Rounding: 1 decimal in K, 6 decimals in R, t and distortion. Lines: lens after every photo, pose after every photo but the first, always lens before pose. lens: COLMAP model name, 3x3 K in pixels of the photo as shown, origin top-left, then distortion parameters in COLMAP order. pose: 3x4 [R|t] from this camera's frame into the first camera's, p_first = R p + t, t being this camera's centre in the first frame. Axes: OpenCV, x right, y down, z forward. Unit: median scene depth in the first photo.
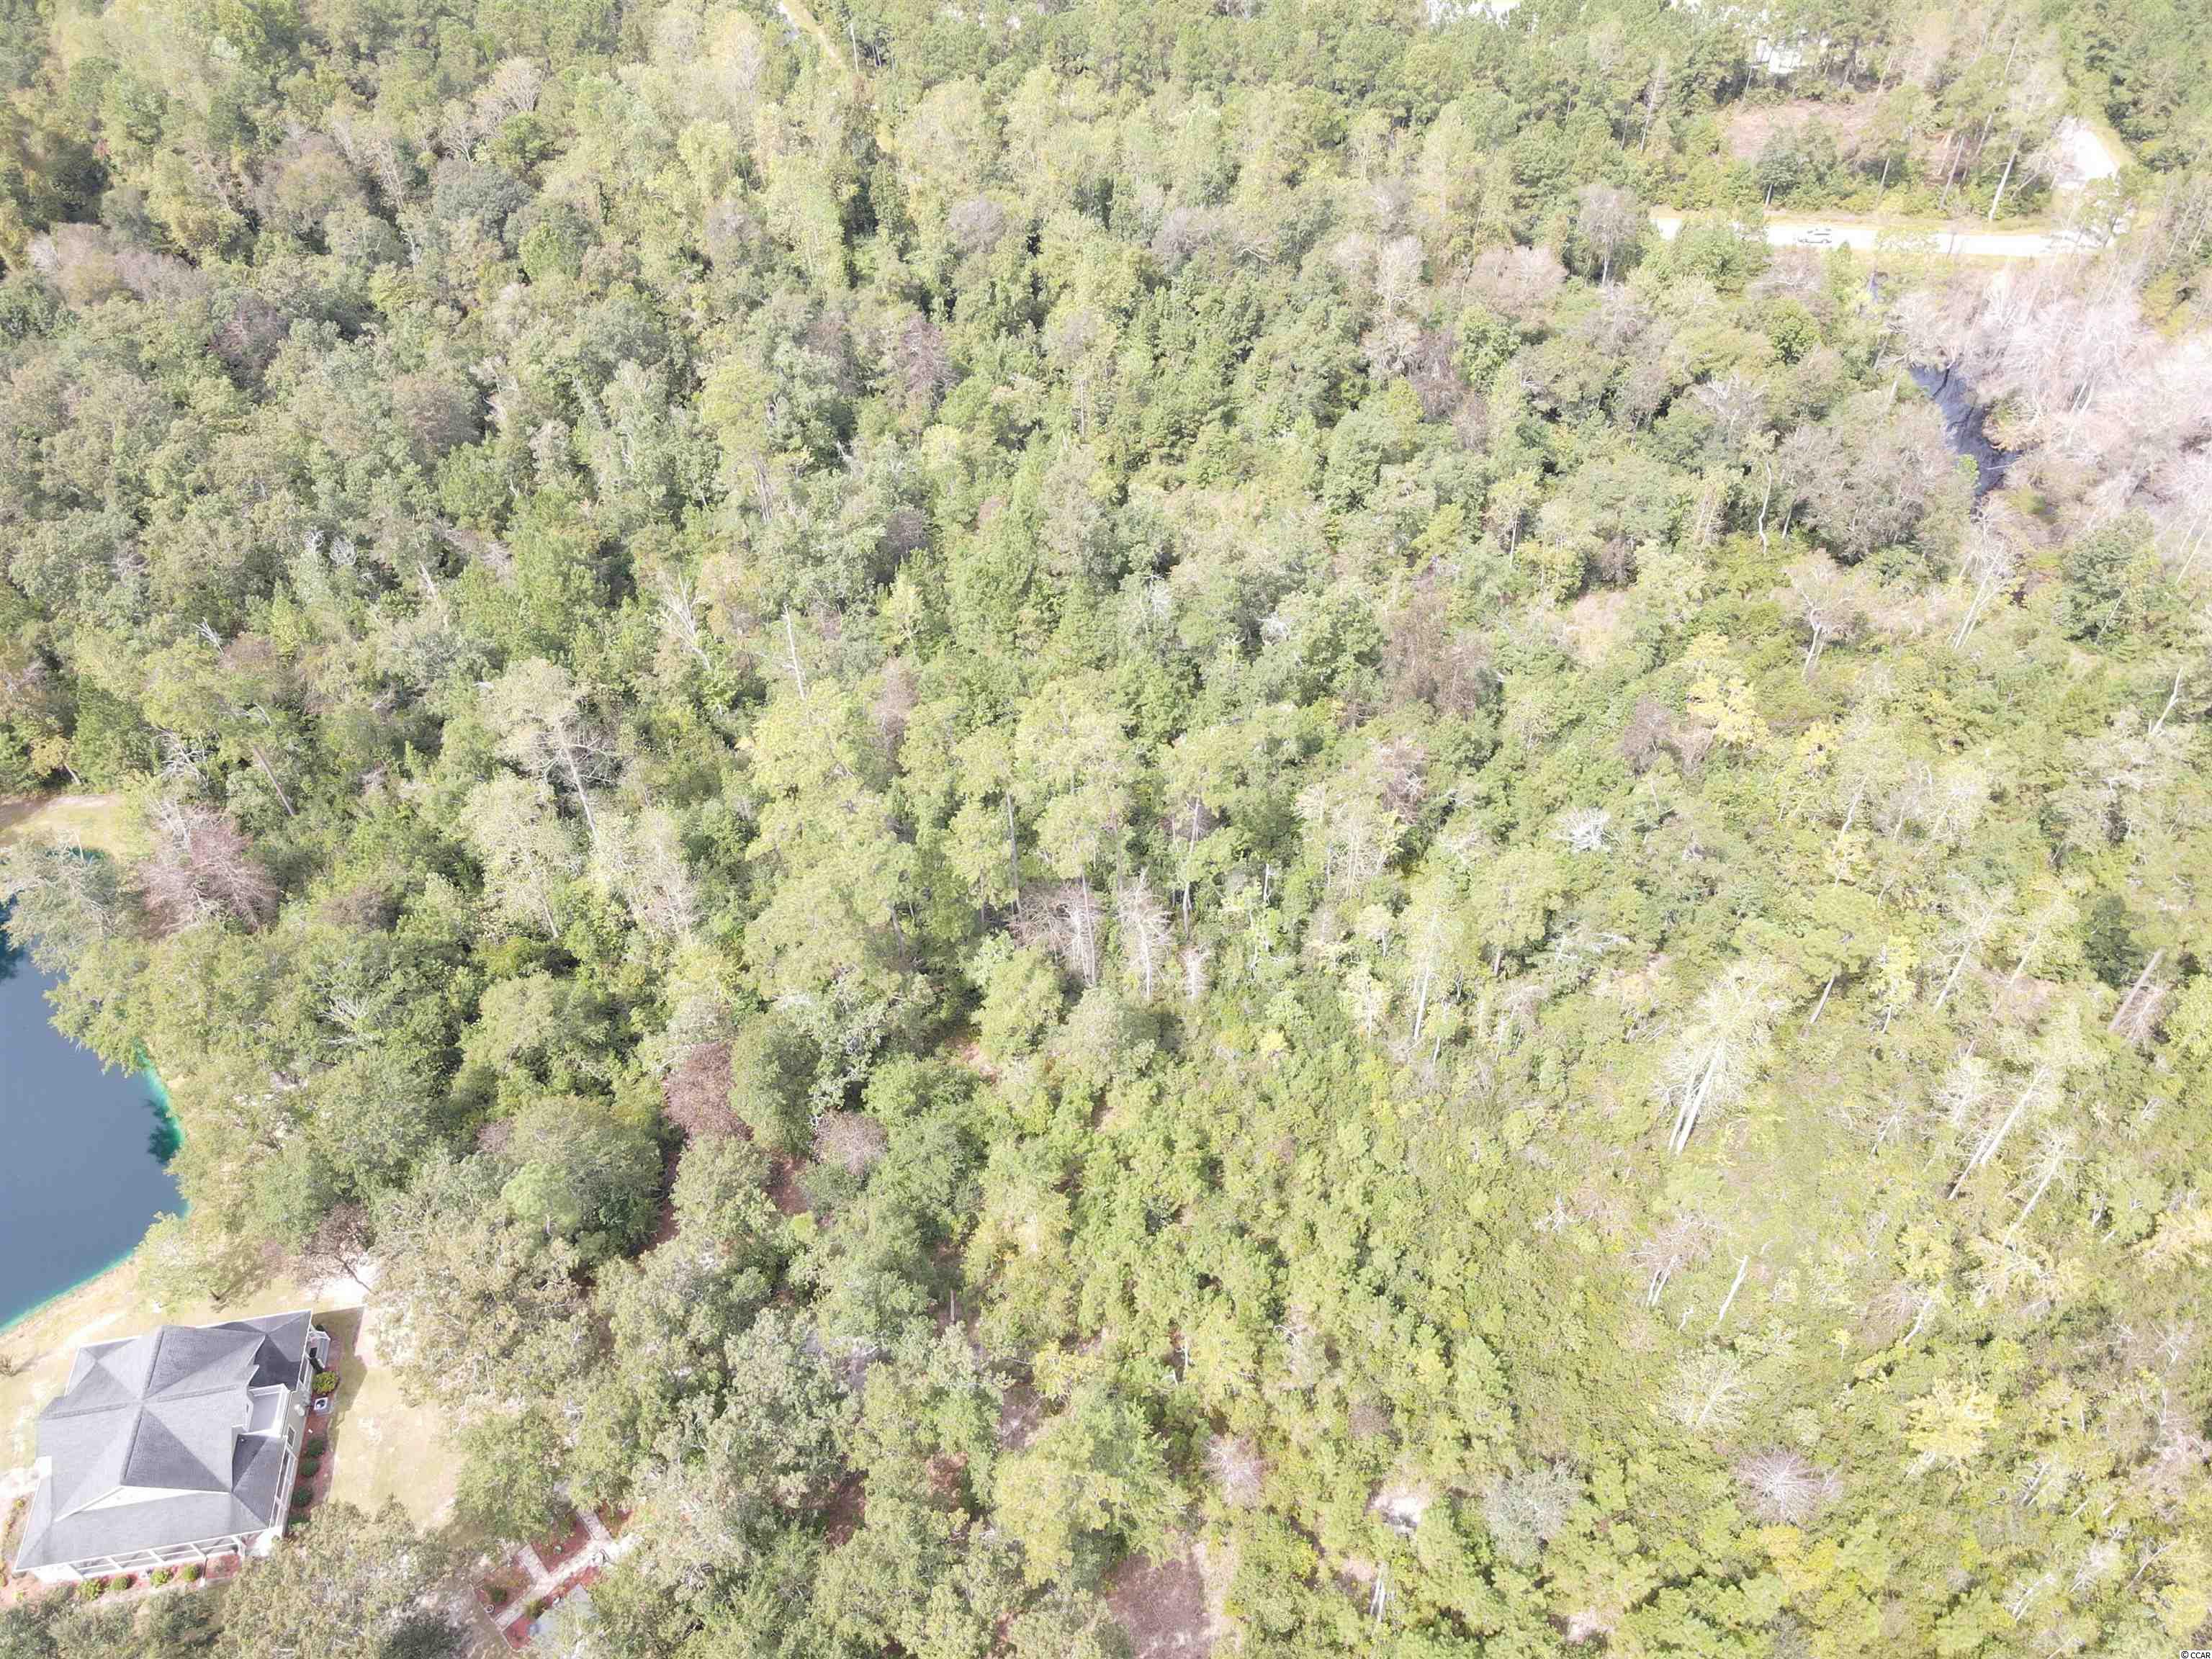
lens RADIAL K [[1614.2, 0, 1093.6], [0, 1614.2, 815.4], [0, 0, 1]] dist [0.011480, 0.003780]
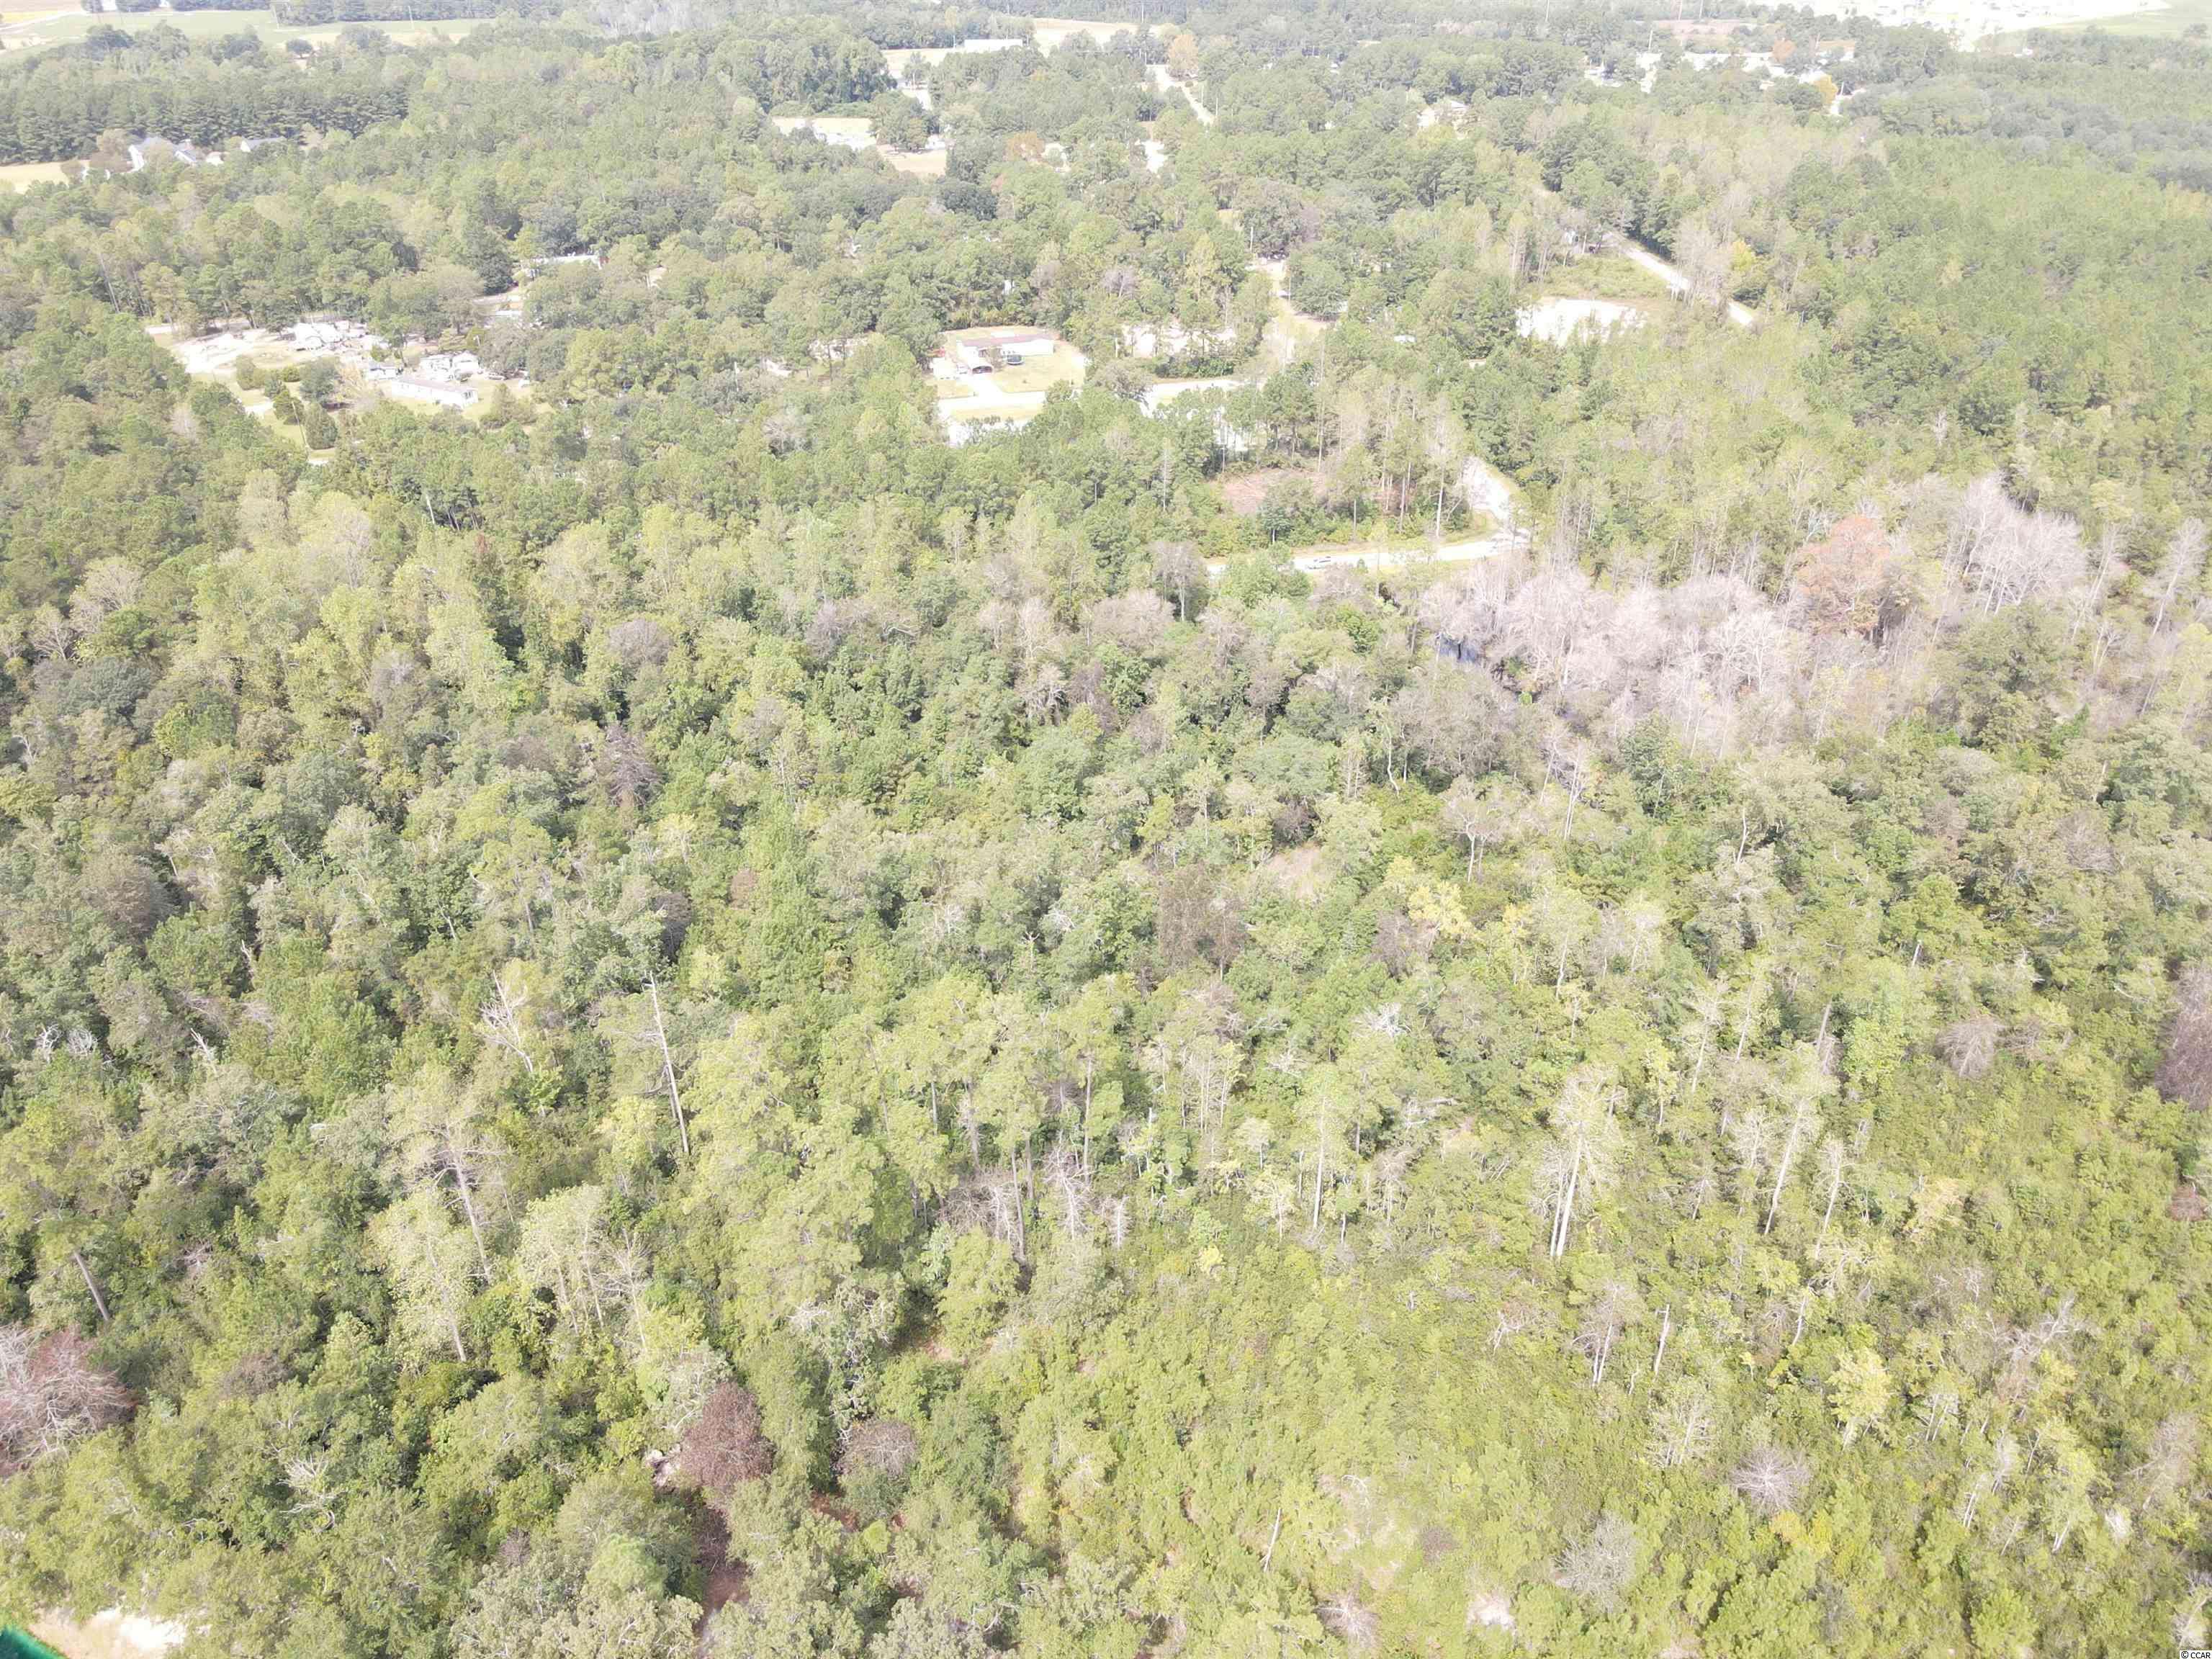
lens RADIAL K [[1614.2, 0, 1094.1], [0, 1614.2, 826.4], [0, 0, 1]] dist [0.011480, 0.003780]
pose [[0.933974, -0.173085, 0.312623, -0.156783], [0.242274, 0.949801, -0.197941, 0.037423], [-0.262670, 0.260612, 0.929024, -0.043707]]
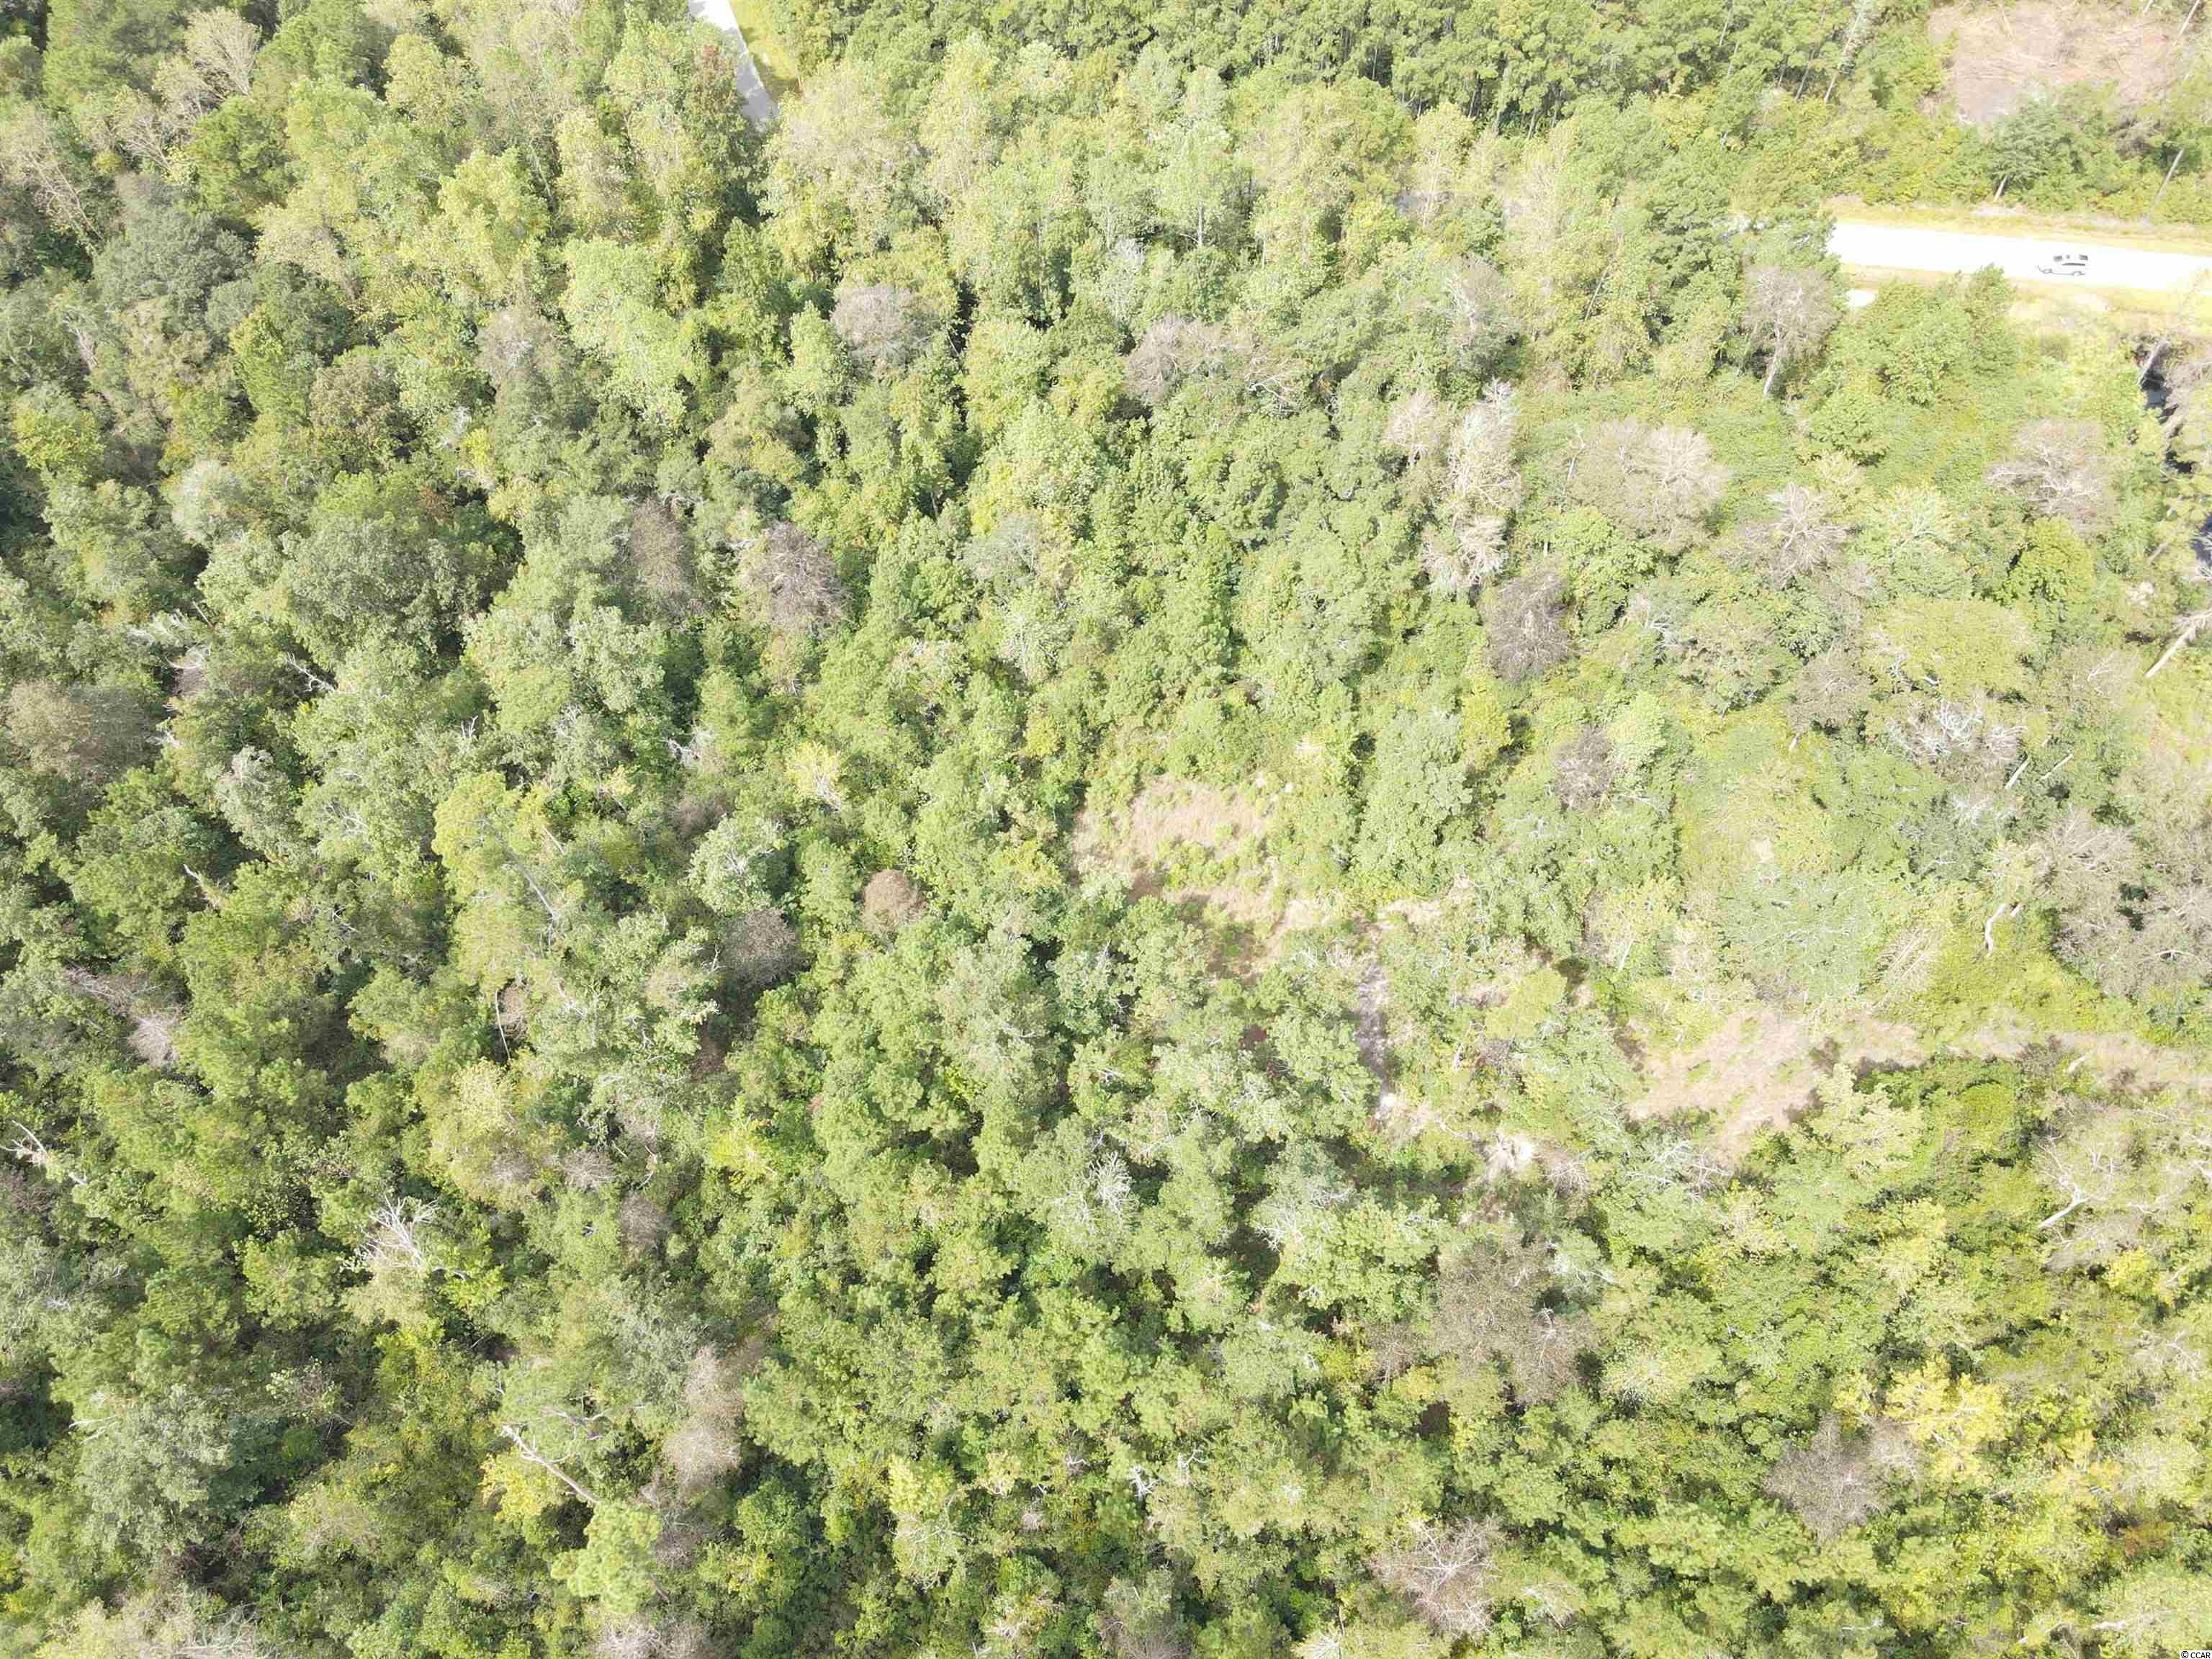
lens RADIAL K [[1614.2, 0, 1100.9], [0, 1614.2, 831.7], [0, 0, 1]] dist [0.011480, 0.003780]
pose [[0.999973, 0.001508, -0.007136, 0.032590], [0.000182, 0.972950, 0.231014, -0.339252], [0.007291, -0.231009, 0.972924, 0.294743]]
